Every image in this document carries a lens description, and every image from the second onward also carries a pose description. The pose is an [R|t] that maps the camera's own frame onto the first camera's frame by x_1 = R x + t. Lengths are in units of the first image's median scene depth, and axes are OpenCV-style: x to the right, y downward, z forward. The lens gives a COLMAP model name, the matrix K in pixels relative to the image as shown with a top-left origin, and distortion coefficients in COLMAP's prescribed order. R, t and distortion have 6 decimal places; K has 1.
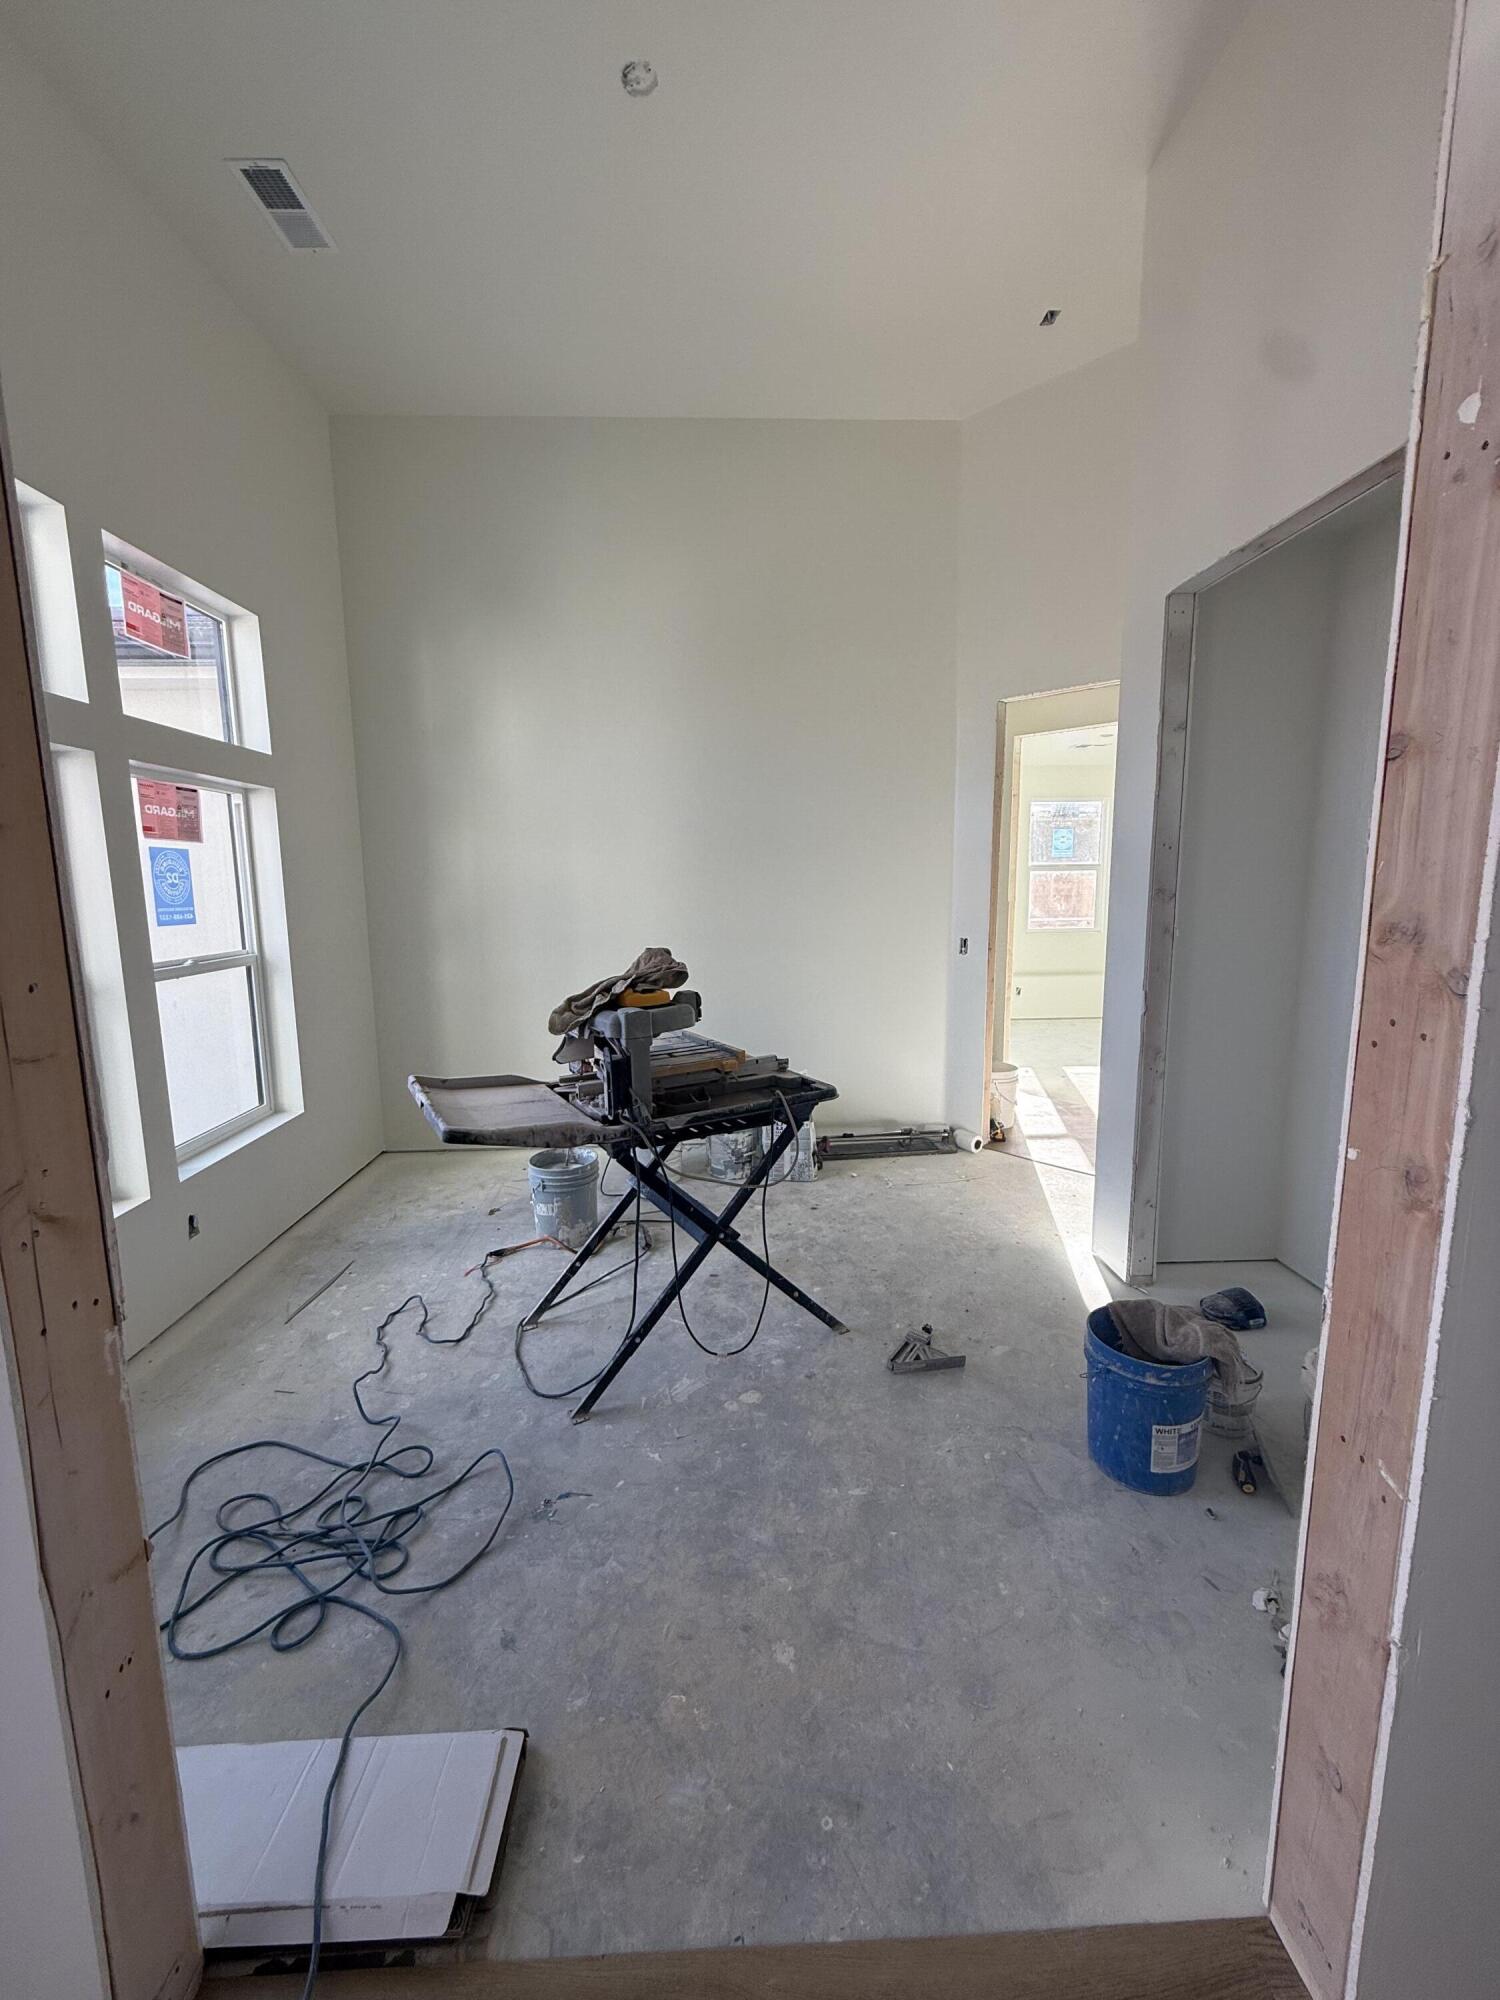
lens RADIAL K [[792.8, 0, 750.3], [0, 792.8, 994.4], [0, 0, 1]] dist [0.000098, 0.000139]
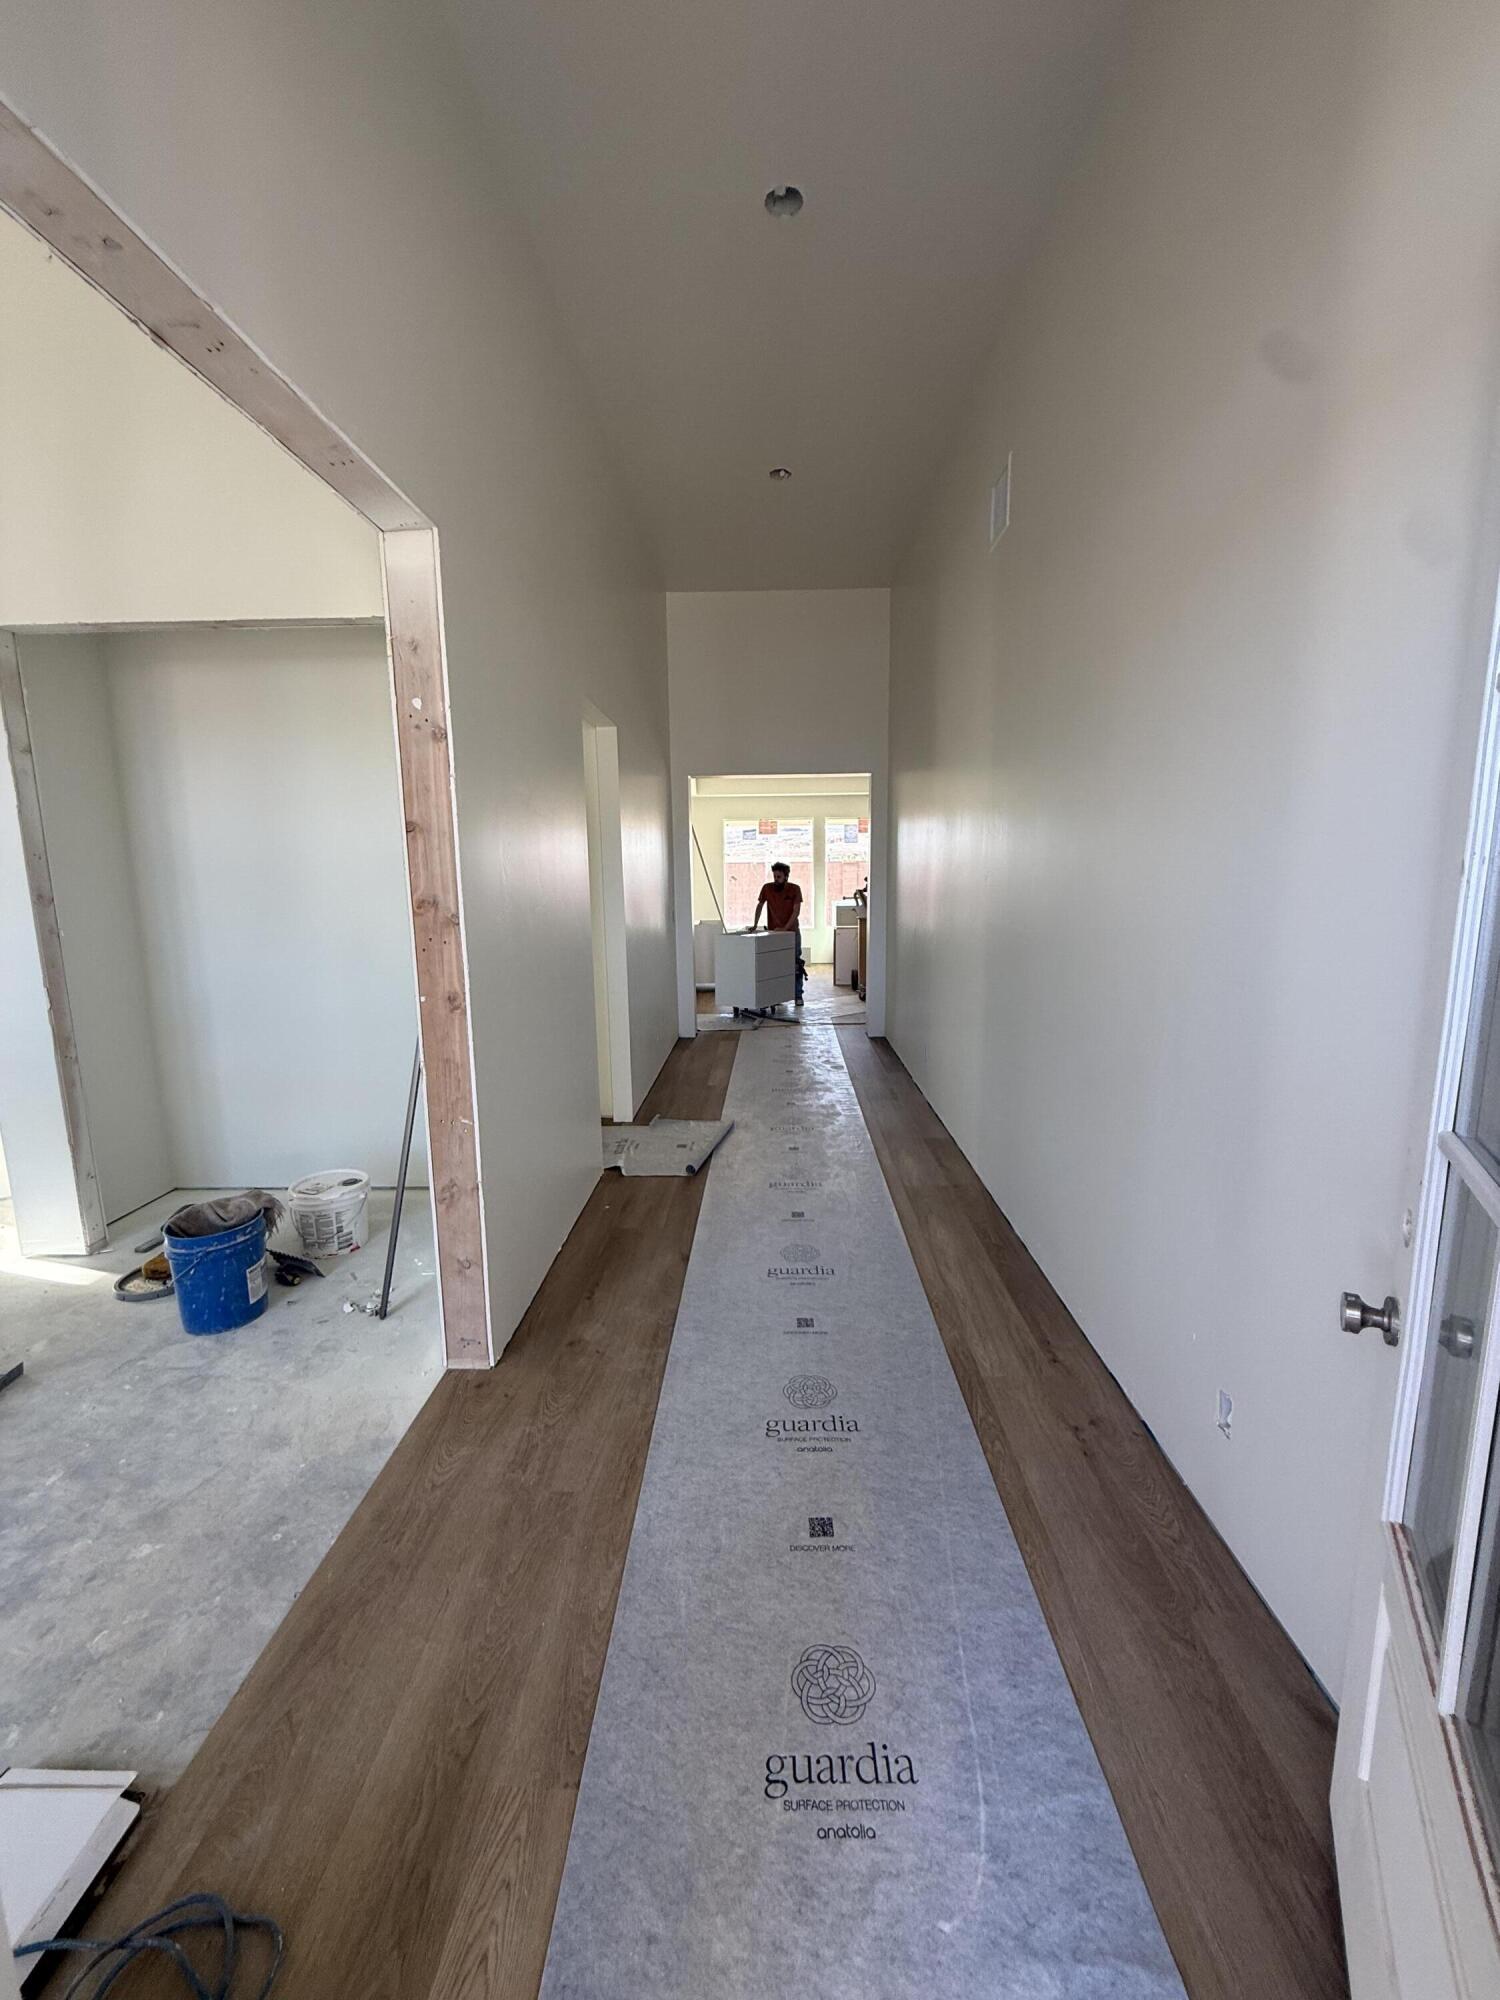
lens RADIAL K [[792.8, 0, 750.3], [0, 792.8, 994.4], [0, 0, 1]] dist [0.000098, 0.000139]
pose [[0.067874, -0.144352, 0.987196, -1.185233], [0.154995, 0.978990, 0.132496, 0.022261], [-0.985581, 0.144017, 0.088822, -0.126479]]
